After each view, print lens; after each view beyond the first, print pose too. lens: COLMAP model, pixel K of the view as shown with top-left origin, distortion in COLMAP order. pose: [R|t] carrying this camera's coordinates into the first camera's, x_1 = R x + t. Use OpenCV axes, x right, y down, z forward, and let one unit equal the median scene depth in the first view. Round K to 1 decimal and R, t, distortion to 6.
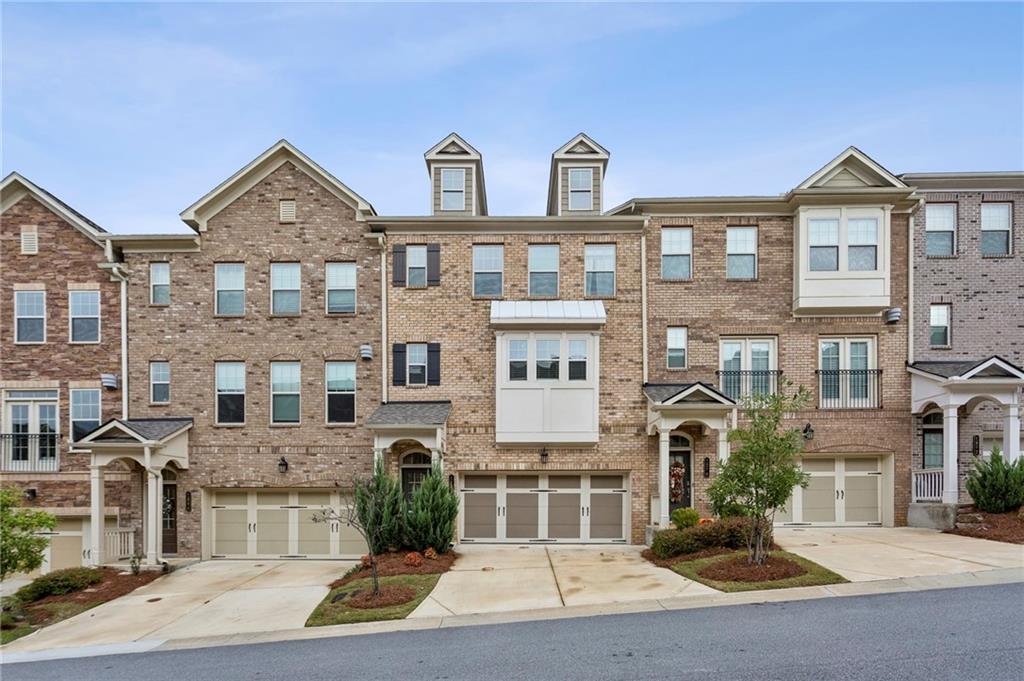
lens RADIAL K [[489.3, 0, 512.2], [0, 489.3, 380.9], [0, 0, 1]] dist [0.001219, 0.000665]
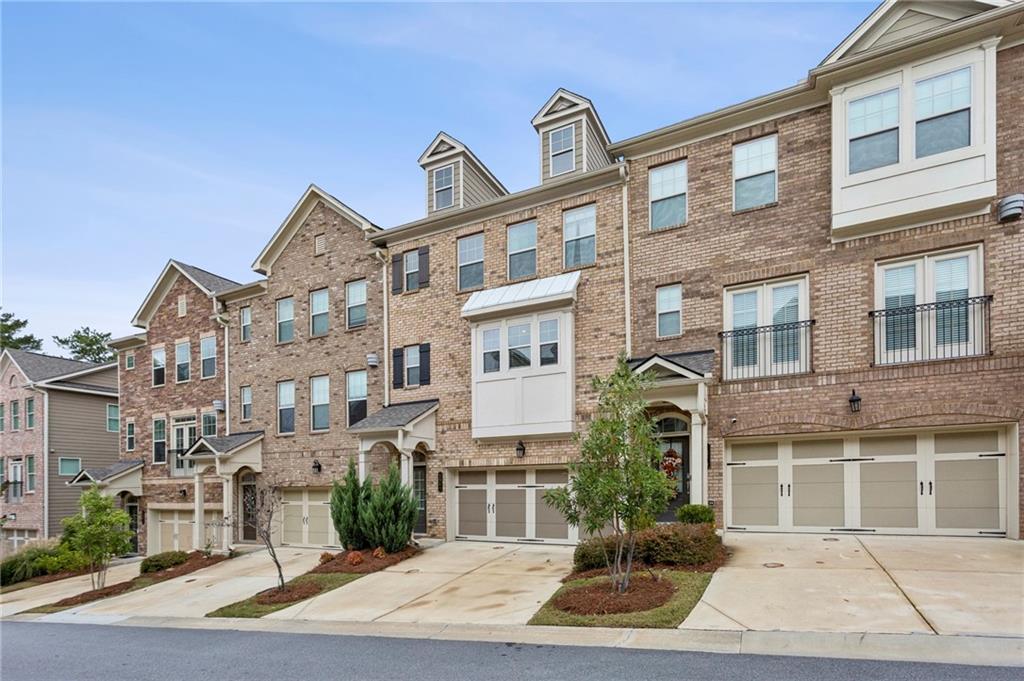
lens RADIAL K [[500.9, 0, 512.4], [0, 500.9, 357.2], [0, 0, 1]] dist [0.002150, 0.000626]
pose [[0.899198, -0.119030, -0.421041, 0.448497], [0.120698, 0.992428, -0.022795, -0.002636], [0.420566, -0.030321, 0.906755, 0.122033]]
